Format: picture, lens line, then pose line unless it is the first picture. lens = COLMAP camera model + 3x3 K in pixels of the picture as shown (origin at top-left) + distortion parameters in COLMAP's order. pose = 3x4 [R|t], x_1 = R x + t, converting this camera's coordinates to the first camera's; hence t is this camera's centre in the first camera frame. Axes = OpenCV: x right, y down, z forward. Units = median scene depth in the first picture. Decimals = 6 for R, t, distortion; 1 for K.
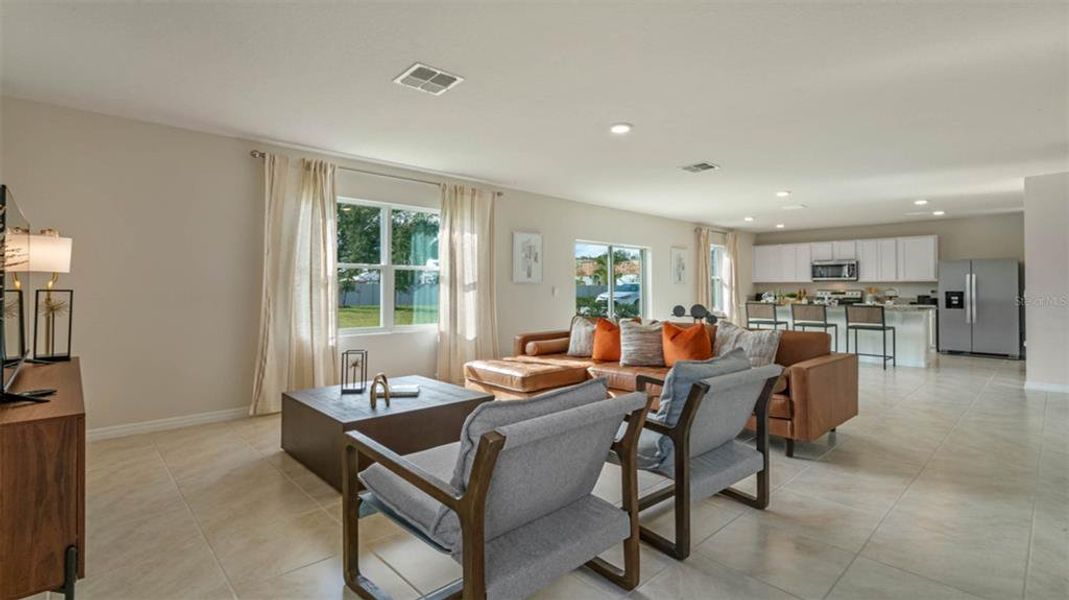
lens RADIAL K [[495.2, 0, 549.7], [0, 495.2, 281.4], [0, 0, 1]] dist [0.001672, 0.003146]
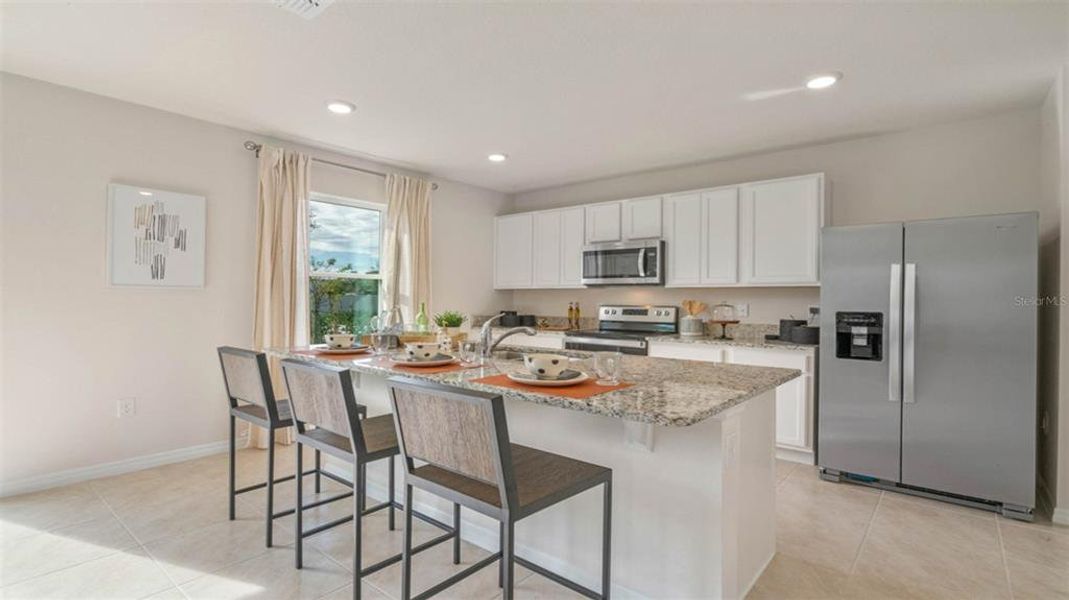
lens RADIAL K [[495.2, 0, 540.5], [0, 495.2, 301.3], [0, 0, 1]] dist [0.001672, 0.003146]
pose [[0.994738, 0.006511, 0.102240, 0.505266], [-0.008331, 0.999814, 0.017389, 0.007056], [-0.102108, -0.018149, 0.994608, 0.613293]]
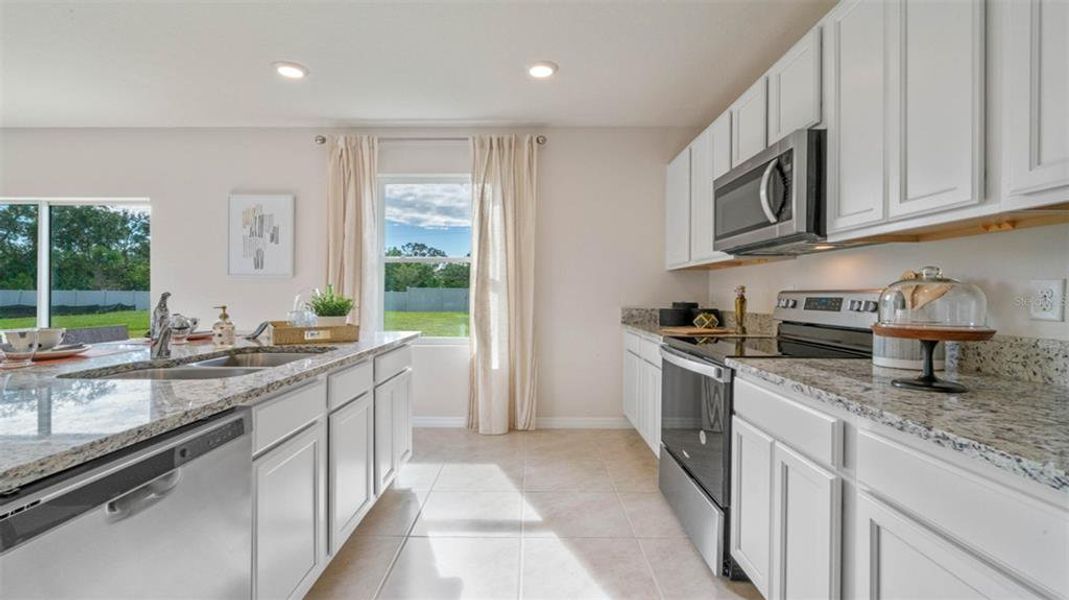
lens RADIAL K [[495.2, 0, 525.0], [0, 495.2, 293.1], [0, 0, 1]] dist [0.001672, 0.003146]
pose [[0.709754, 0.000092, -0.704450, 0.732903], [0.007817, 0.999937, 0.008006, 0.018643], [0.704406, -0.011190, 0.709709, 0.859745]]
